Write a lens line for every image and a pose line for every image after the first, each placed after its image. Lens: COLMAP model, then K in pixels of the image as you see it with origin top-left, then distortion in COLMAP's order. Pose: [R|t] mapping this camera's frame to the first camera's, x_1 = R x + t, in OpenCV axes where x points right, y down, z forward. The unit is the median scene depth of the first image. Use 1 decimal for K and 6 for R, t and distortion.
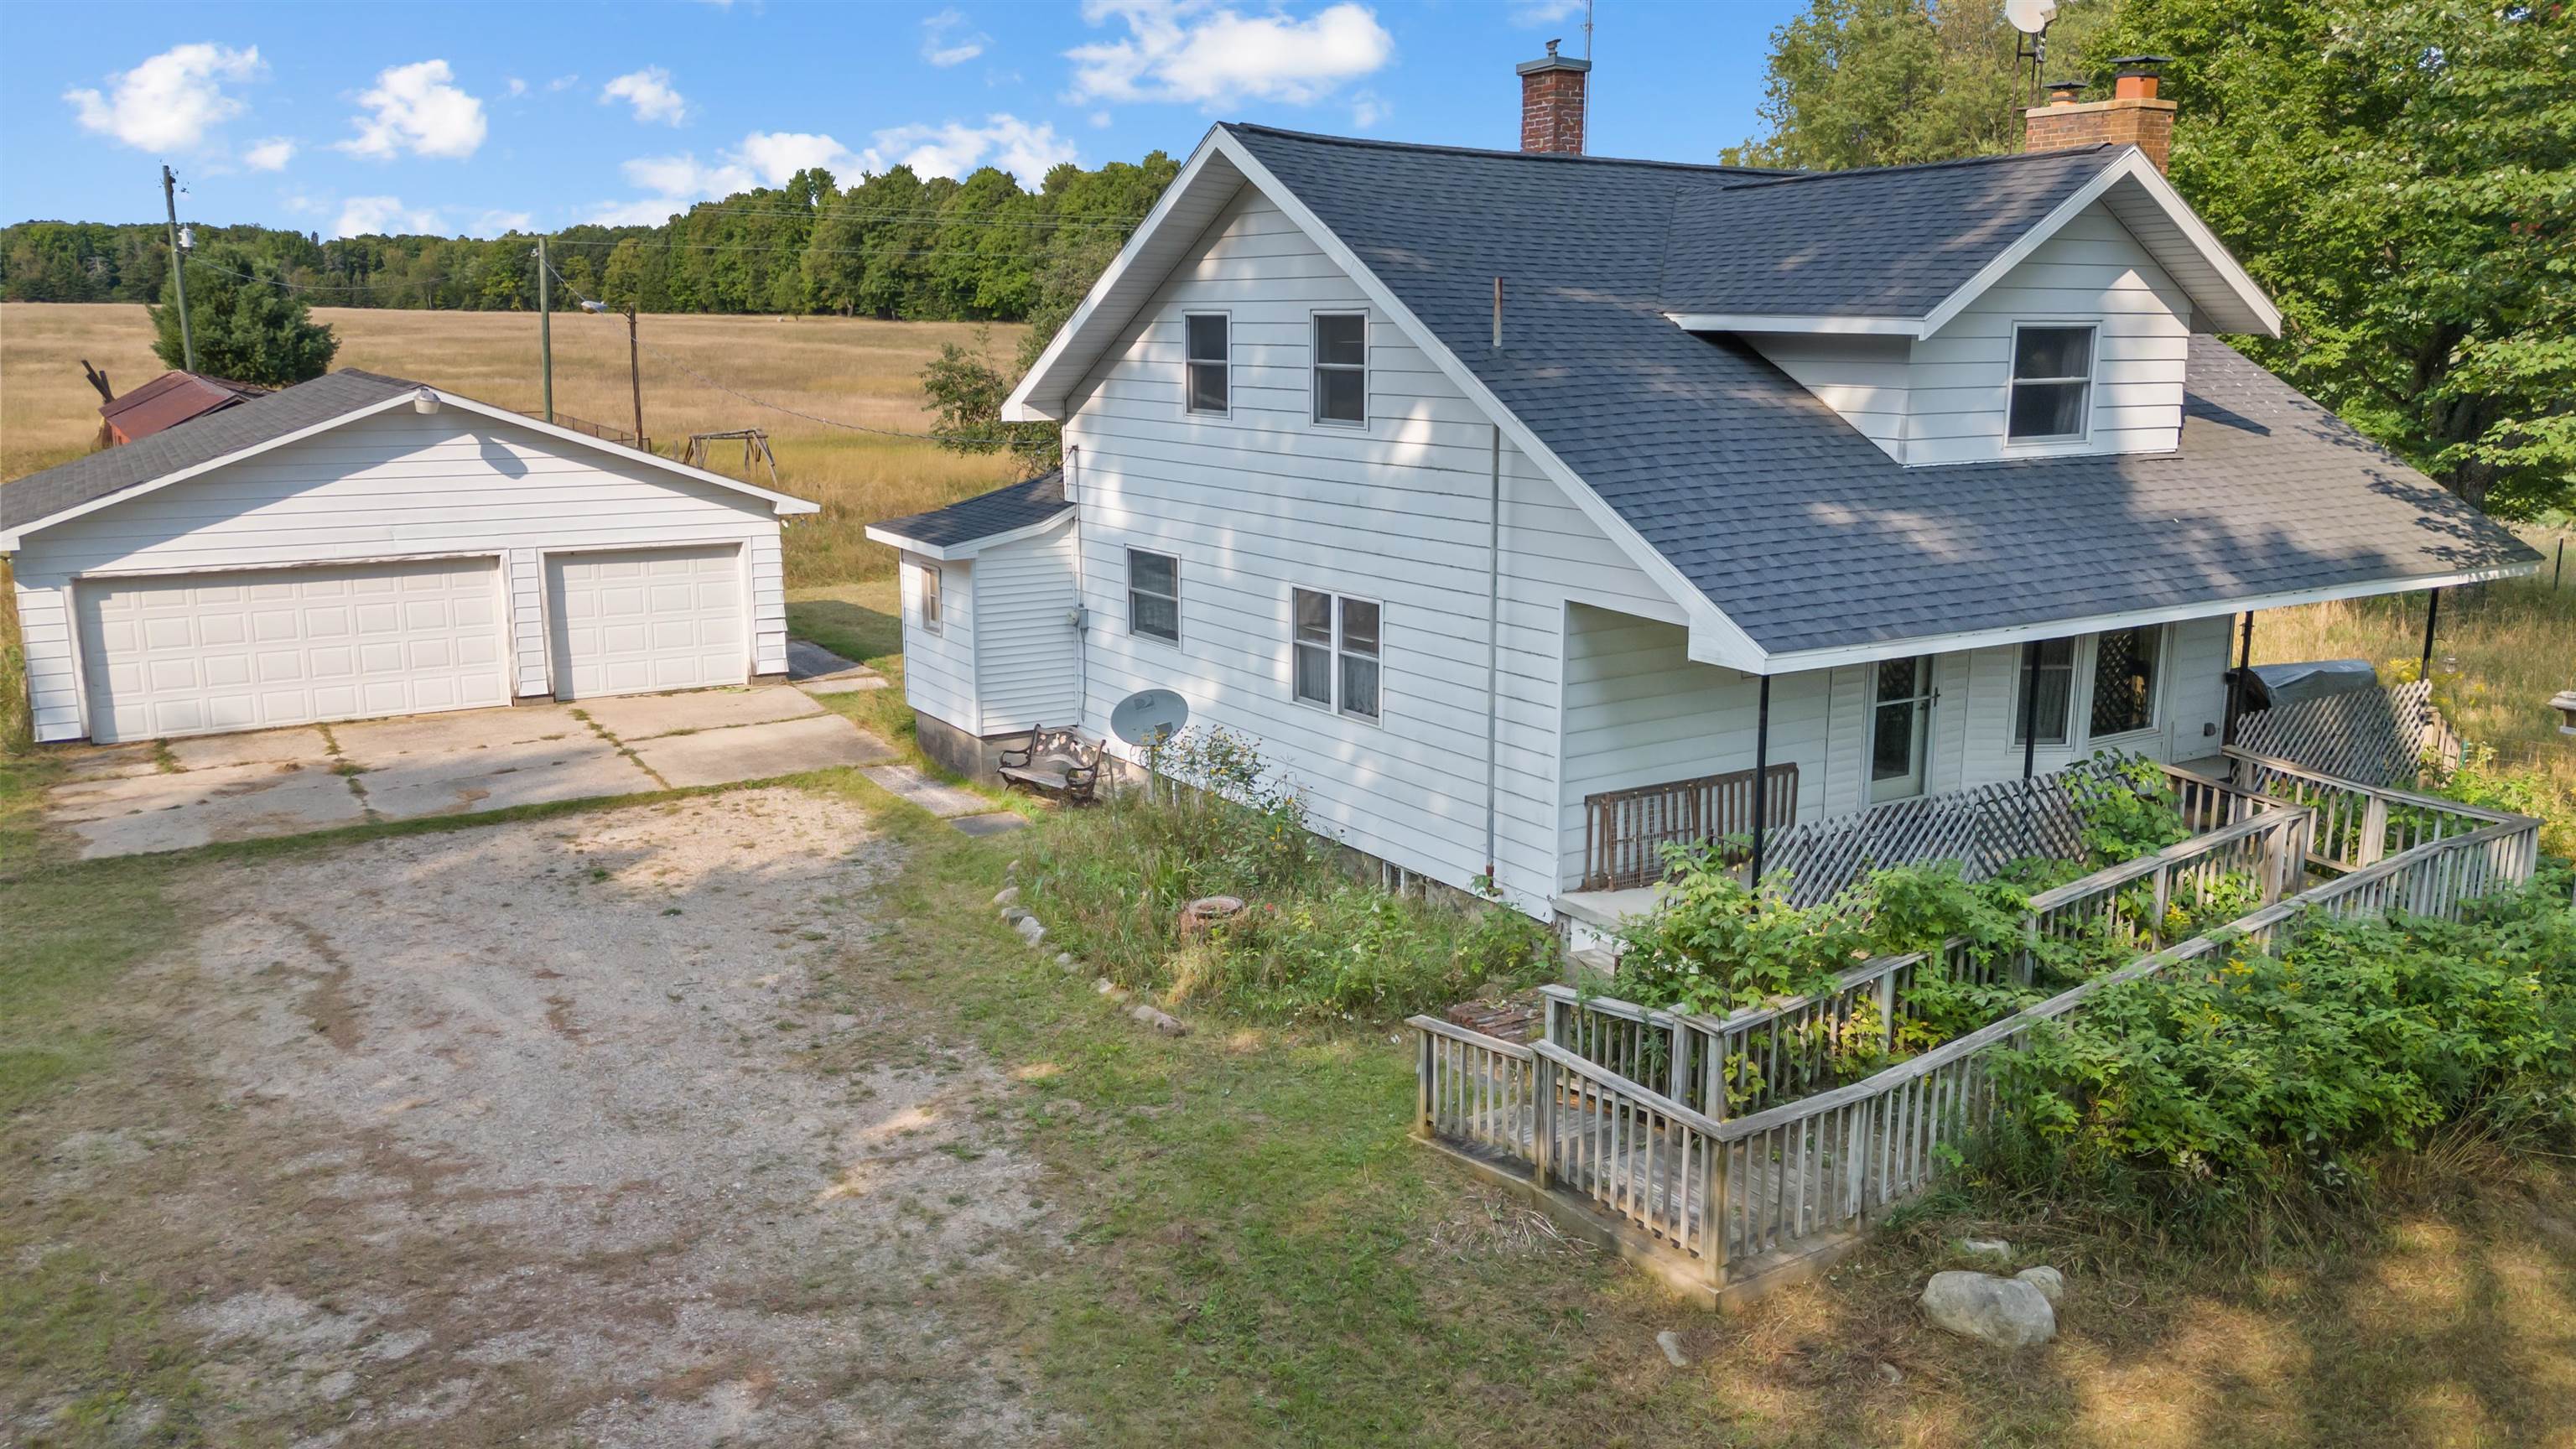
lens RADIAL K [[1889.7, 0, 1288.0], [0, 1889.7, 724.5], [0, 0, 1]] dist [0.035025, 0.002009]
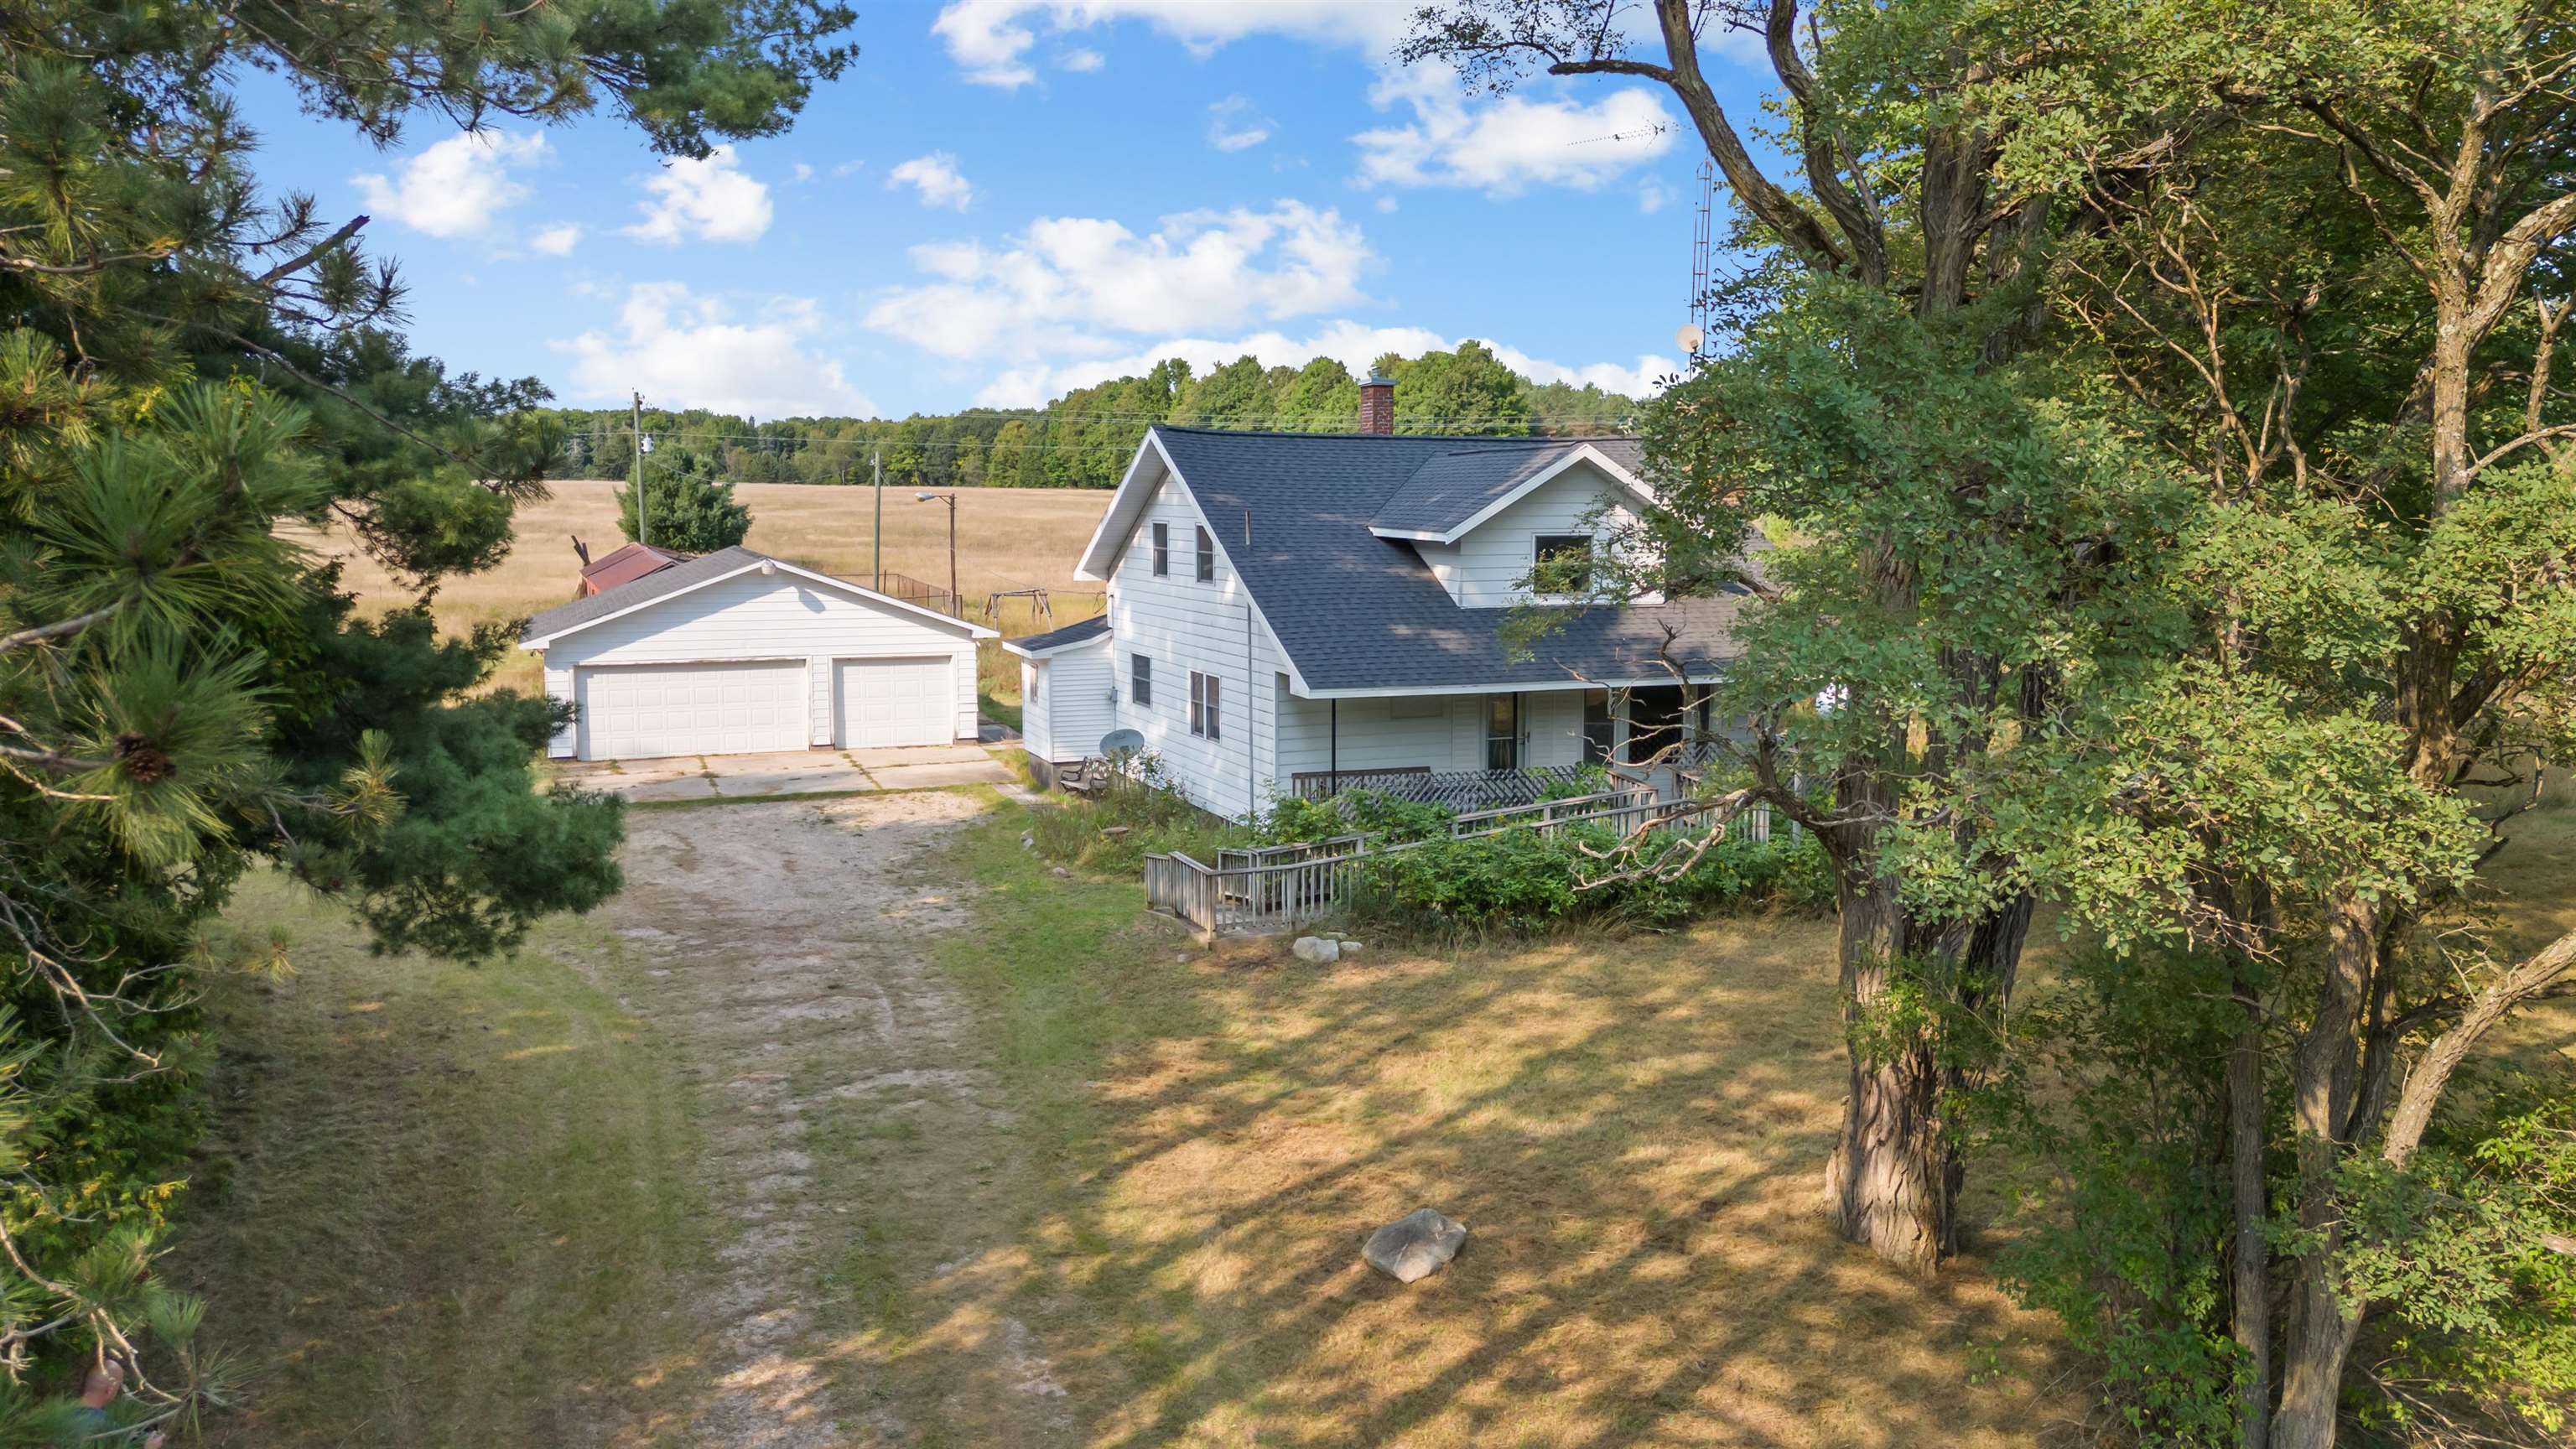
lens RADIAL K [[1818.1, 0, 1288.0], [0, 1818.1, 724.5], [0, 0, 1]] dist [0.072737, -0.000560]
pose [[0.984352, 0.022446, -0.174776, 0.305014], [-0.036939, 0.996101, -0.080119, 0.087818], [0.172297, 0.085321, 0.981343, -0.534030]]
